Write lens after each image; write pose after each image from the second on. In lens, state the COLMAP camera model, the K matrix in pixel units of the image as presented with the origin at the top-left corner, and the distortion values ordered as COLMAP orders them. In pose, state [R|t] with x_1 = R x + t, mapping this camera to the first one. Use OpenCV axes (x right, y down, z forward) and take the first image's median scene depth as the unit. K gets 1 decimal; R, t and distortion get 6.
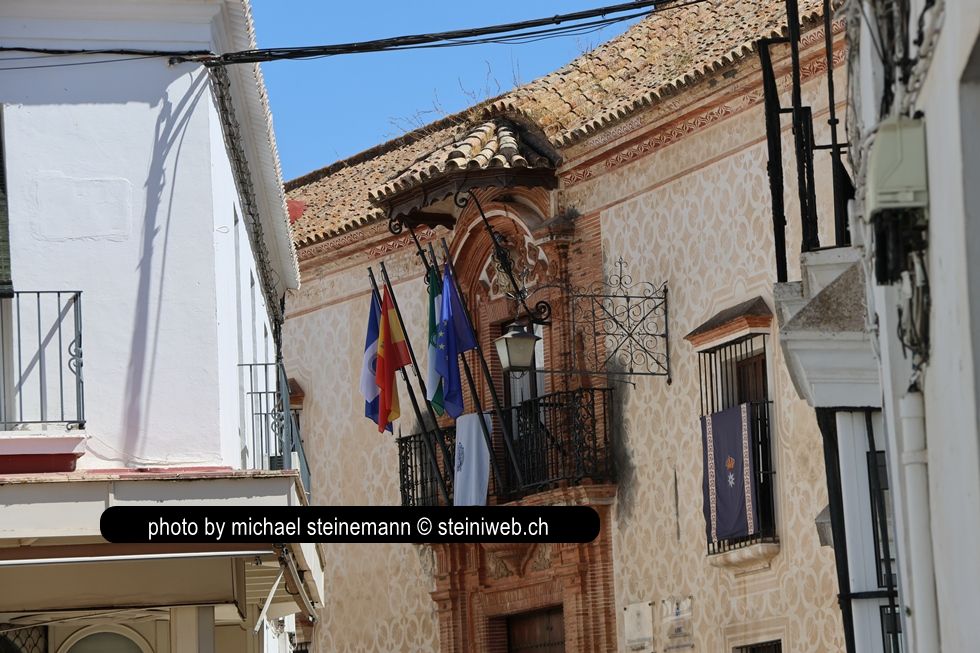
lens RADIAL K [[4486.3, 0, 490.0], [0, 4486.3, 326.5], [0, 0, 1]] dist [2.760693, 0.880514]
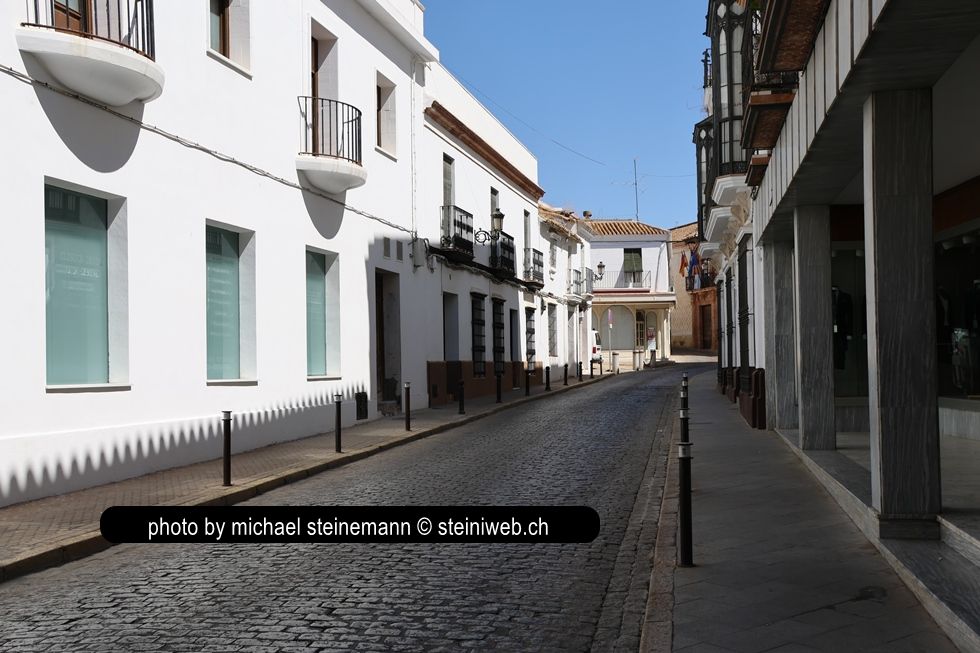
lens RADIAL K [[1125.0, 0, 490.0], [0, 1125.0, 326.5], [0, 0, 1]] dist [-0.004513, -0.001134]
pose [[0.983128, 0.023907, -0.181351, -0.002244], [-0.005743, 0.994968, 0.100029, -0.065439], [0.182830, -0.097300, 0.978318, -0.624991]]
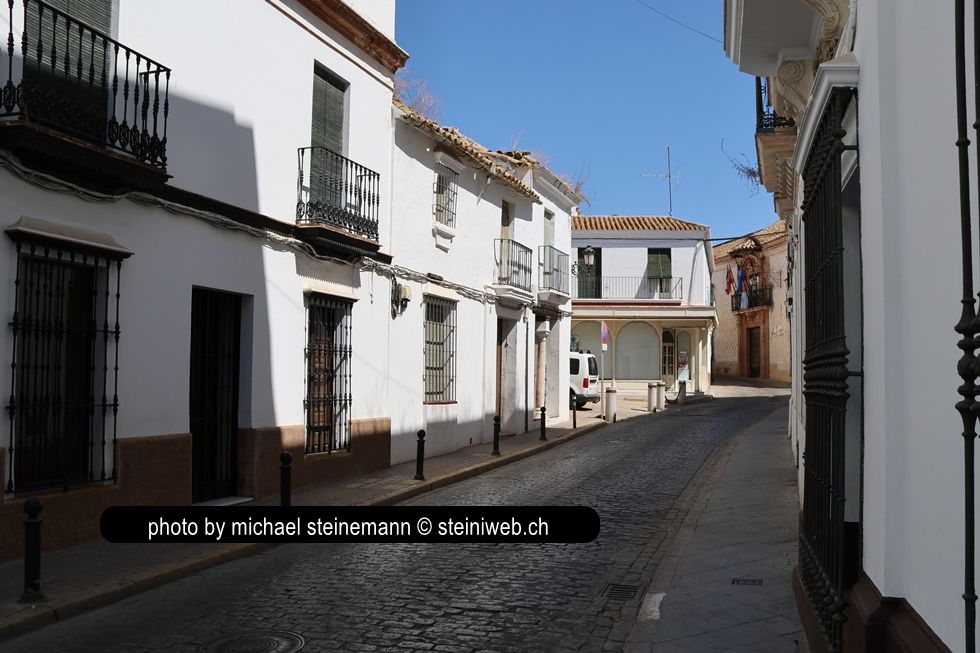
lens RADIAL K [[910.3, 0, 490.0], [0, 910.3, 326.5], [0, 0, 1]] dist [-0.133751, -0.000307]
pose [[0.960803, 0.037323, -0.274706, 0.000659], [-0.016598, 0.996863, 0.077384, -0.019338], [0.276733, -0.069792, 0.958409, -0.162311]]
